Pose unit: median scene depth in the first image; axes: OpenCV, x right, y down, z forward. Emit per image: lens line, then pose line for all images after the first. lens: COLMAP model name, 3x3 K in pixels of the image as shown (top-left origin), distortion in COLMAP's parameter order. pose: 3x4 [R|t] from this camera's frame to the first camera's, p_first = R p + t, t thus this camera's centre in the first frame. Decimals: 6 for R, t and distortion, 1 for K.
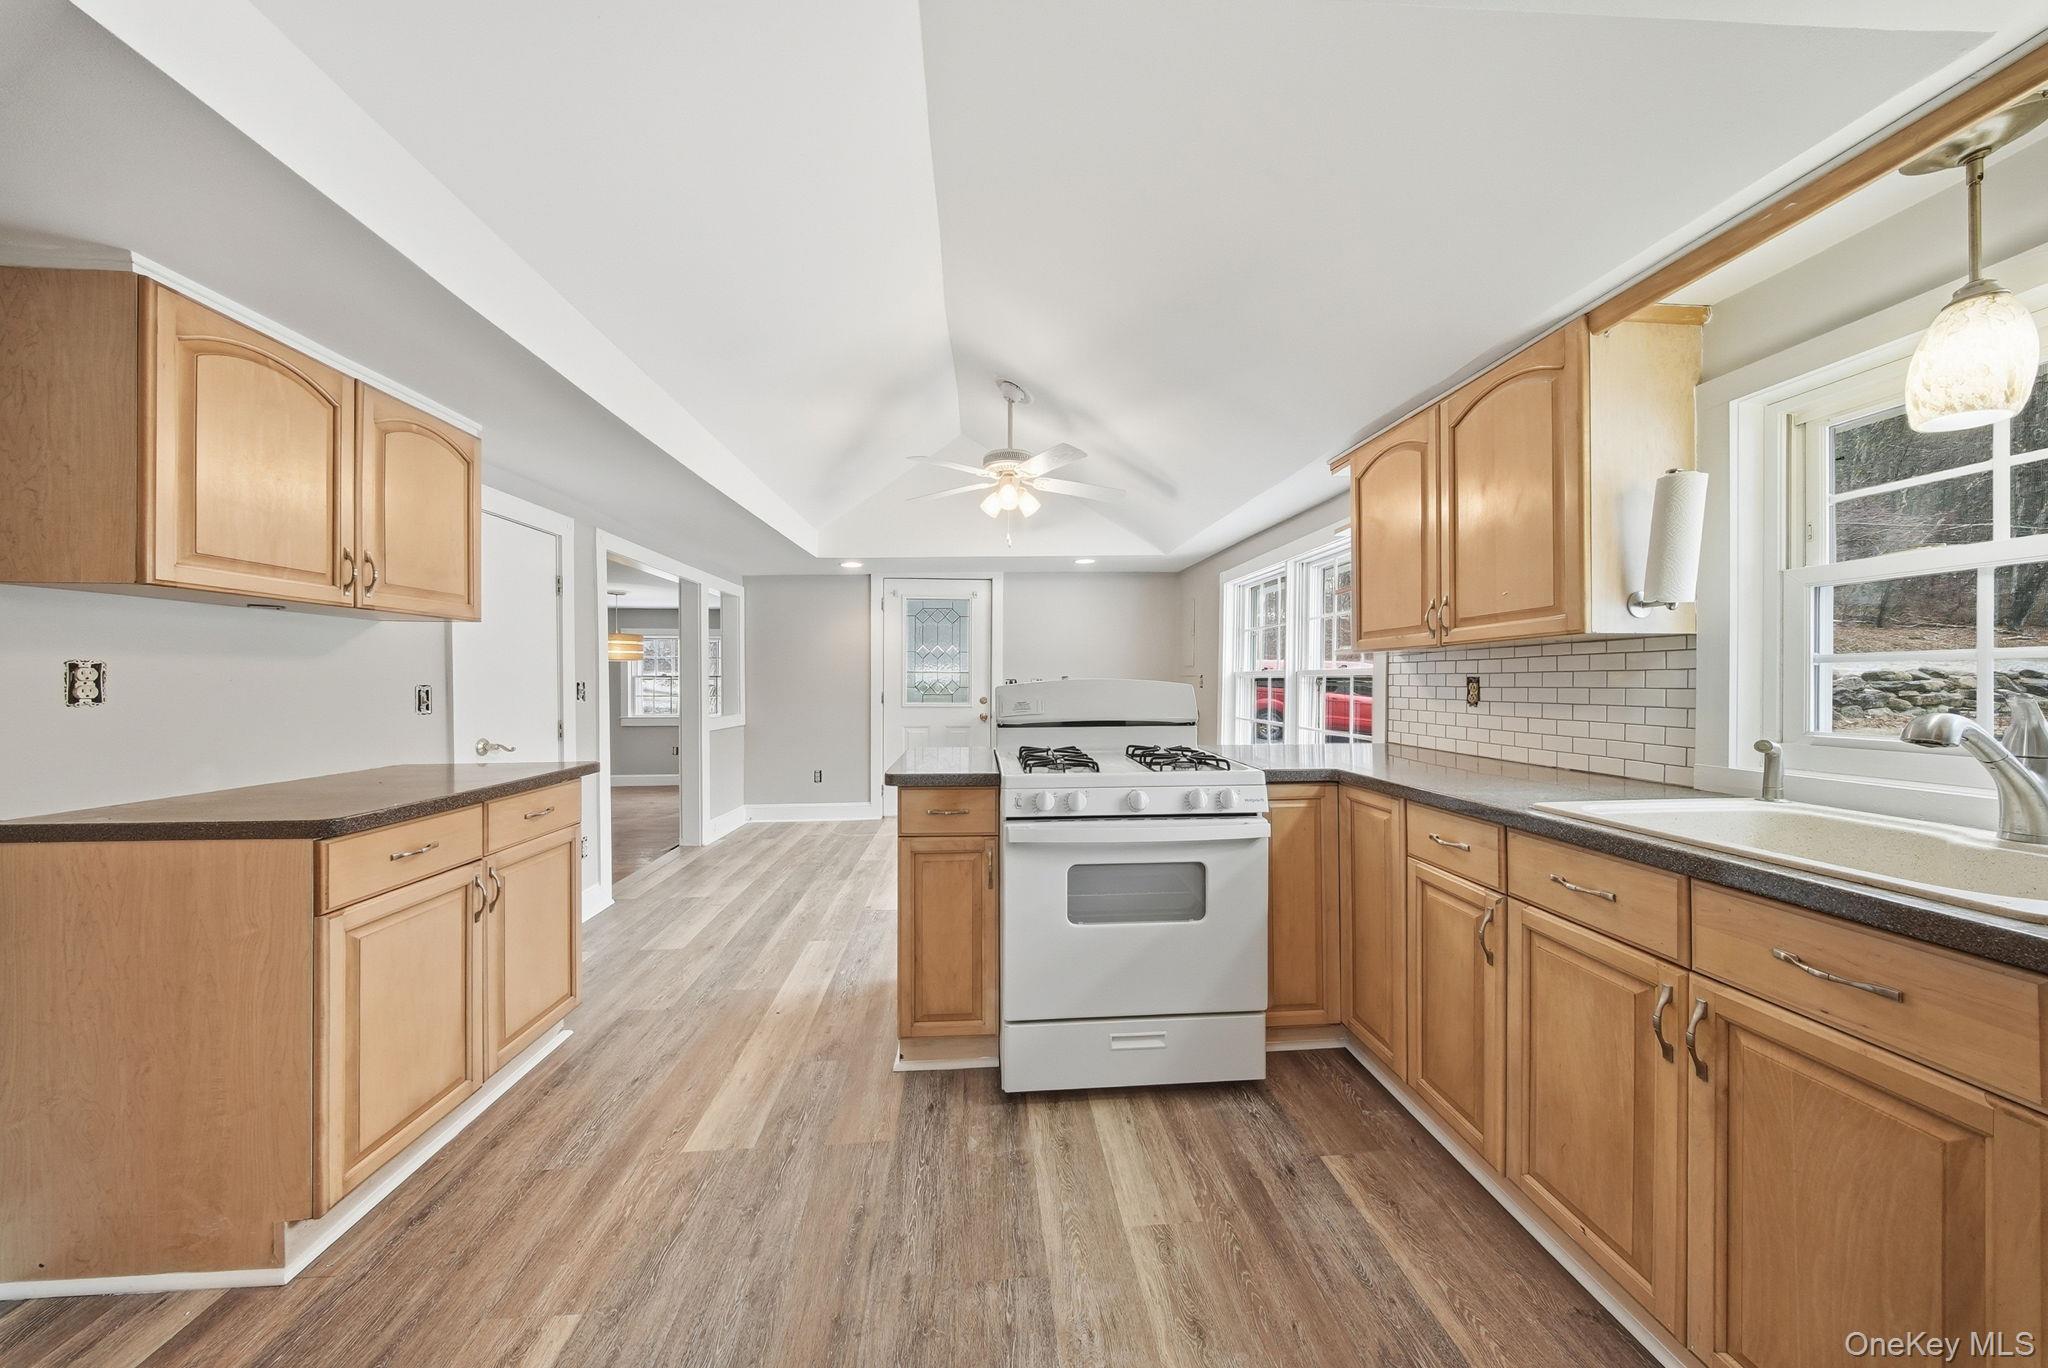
lens RADIAL K [[614.1, 0, 1027.7], [0, 614.1, 679.3], [0, 0, 1]] dist [-0.001702, -0.001197]
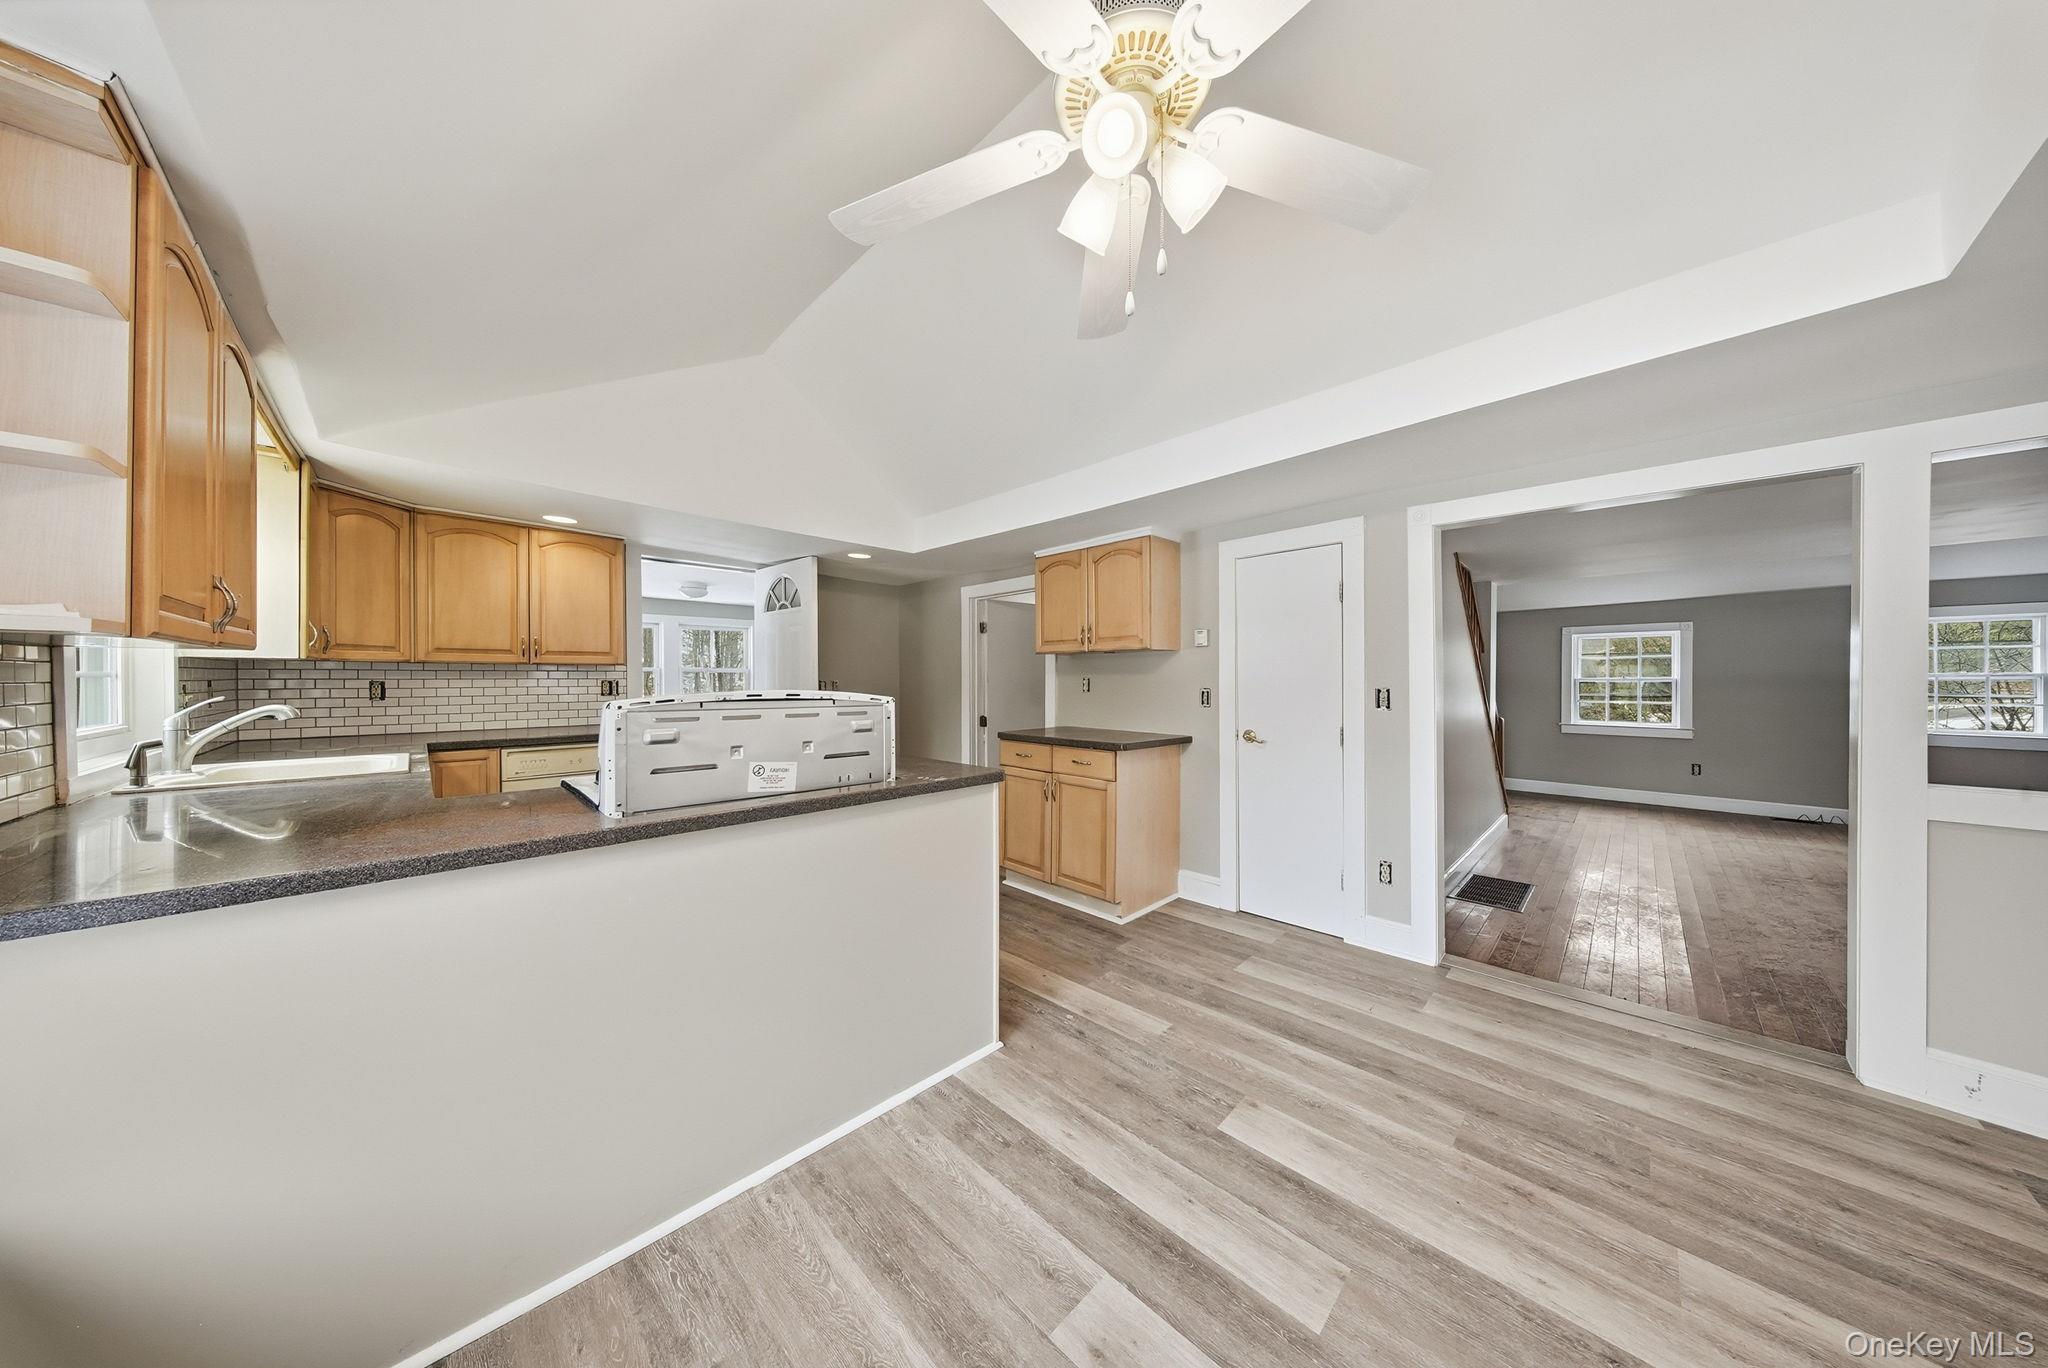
lens RADIAL K [[614.1, 0, 998.6], [0, 614.1, 678.4], [0, 0, 1]] dist [-0.001702, -0.001197]
pose [[-0.786306, 0.000813, -0.617836, 0.445386], [0.000639, 1.000000, 0.000503, -0.018821], [0.617837, 0.000001, -0.786307, 2.209163]]
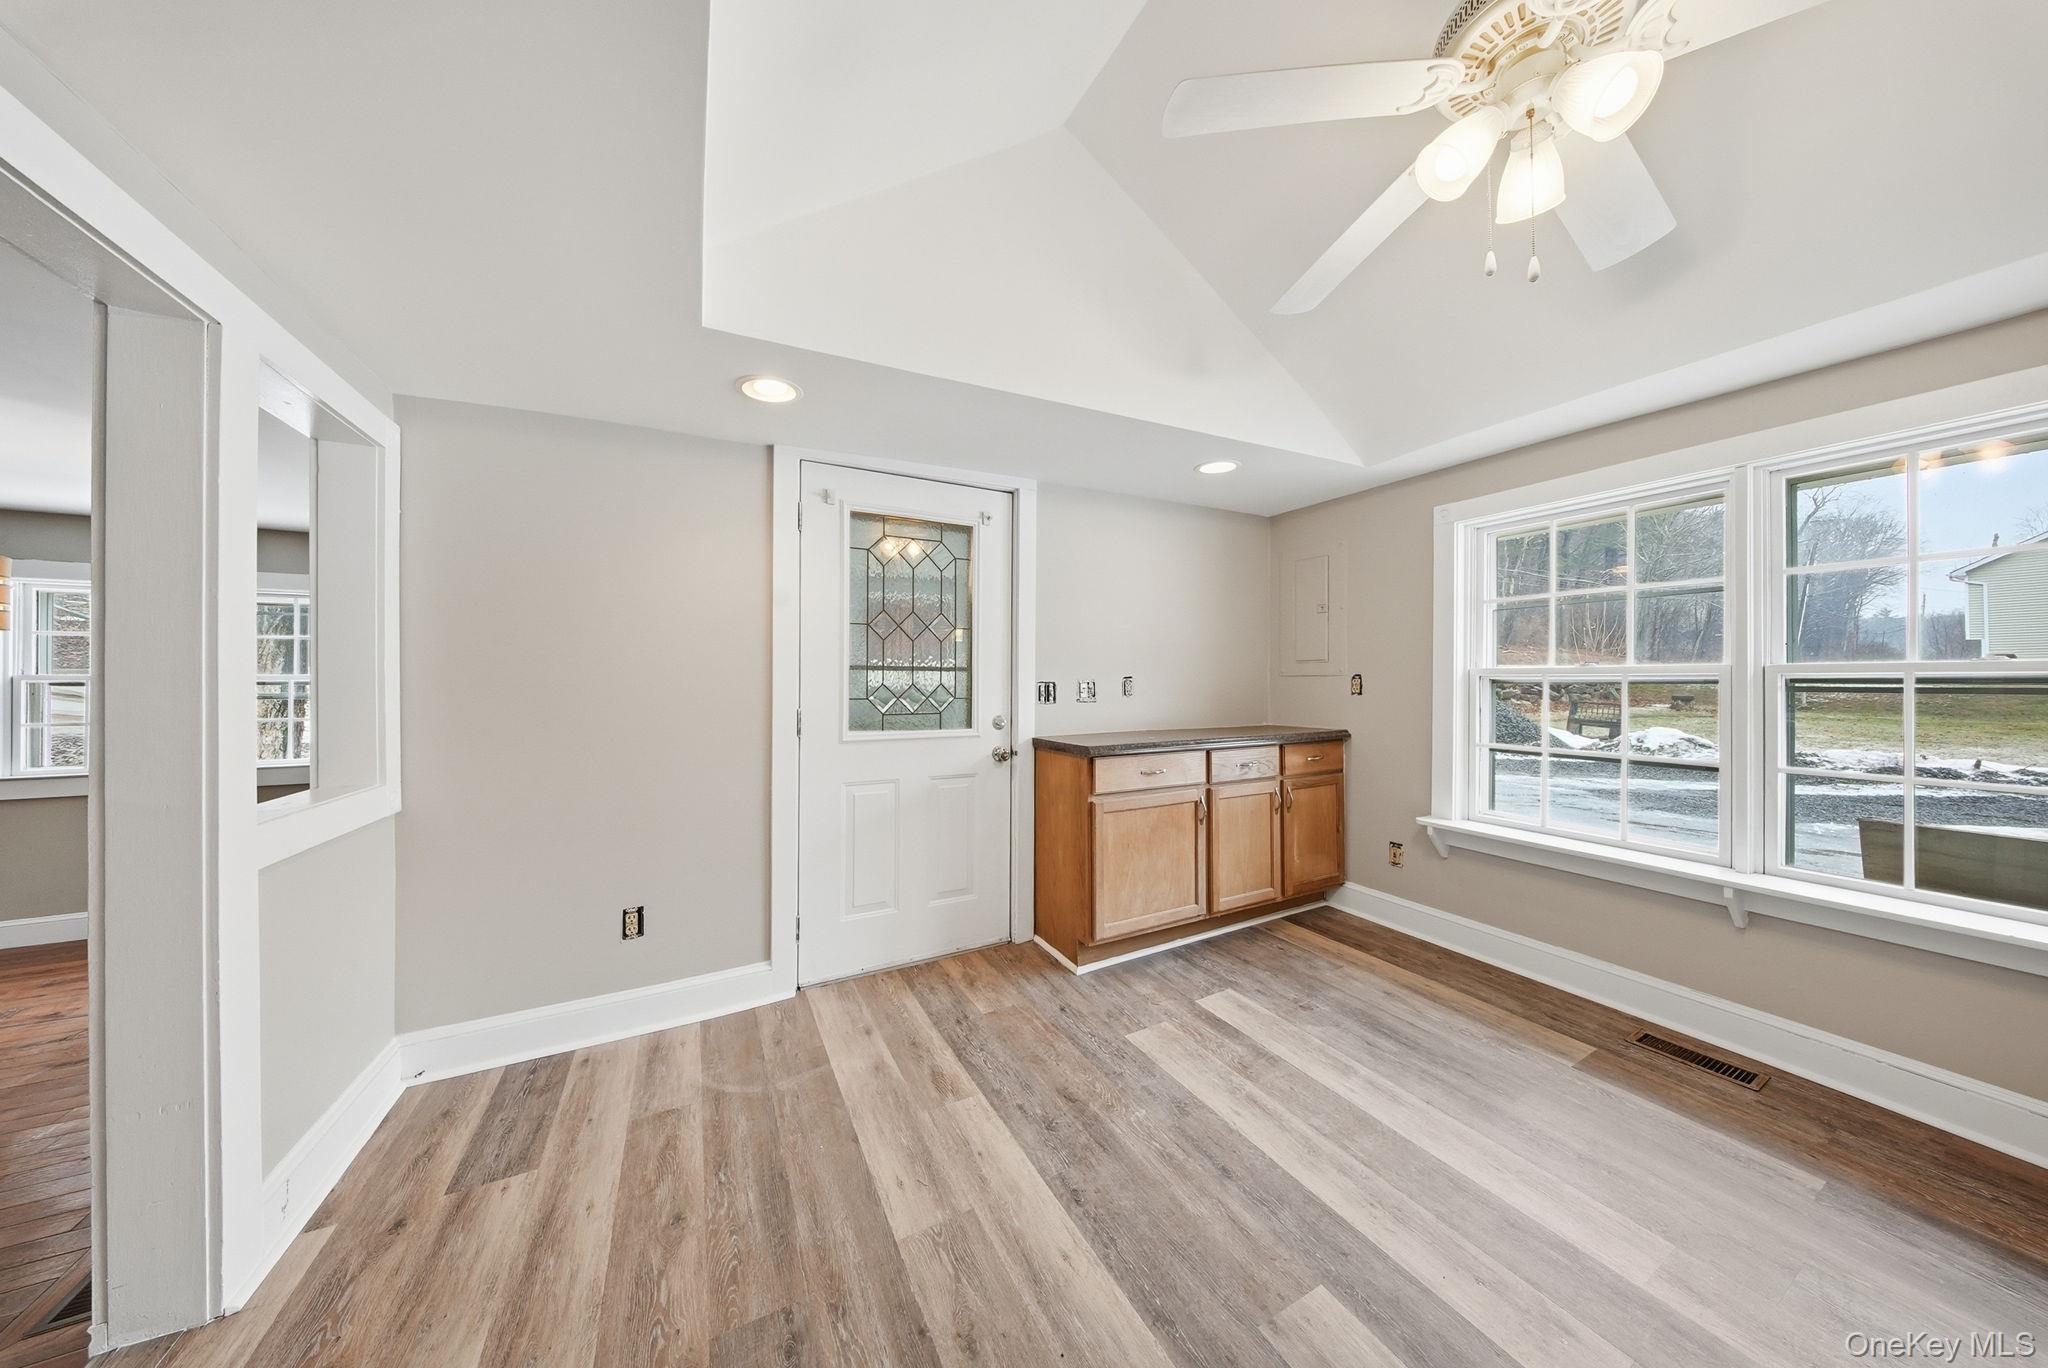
lens RADIAL K [[614.1, 0, 1025.8], [0, 614.1, 673.0], [0, 0, 1]] dist [-0.001702, -0.001197]
pose [[0.916713, 0.004747, 0.399519, -0.733589], [0.001064, 0.999897, -0.014322, -0.000216], [-0.399545, 0.013554, 0.916613, 1.446512]]
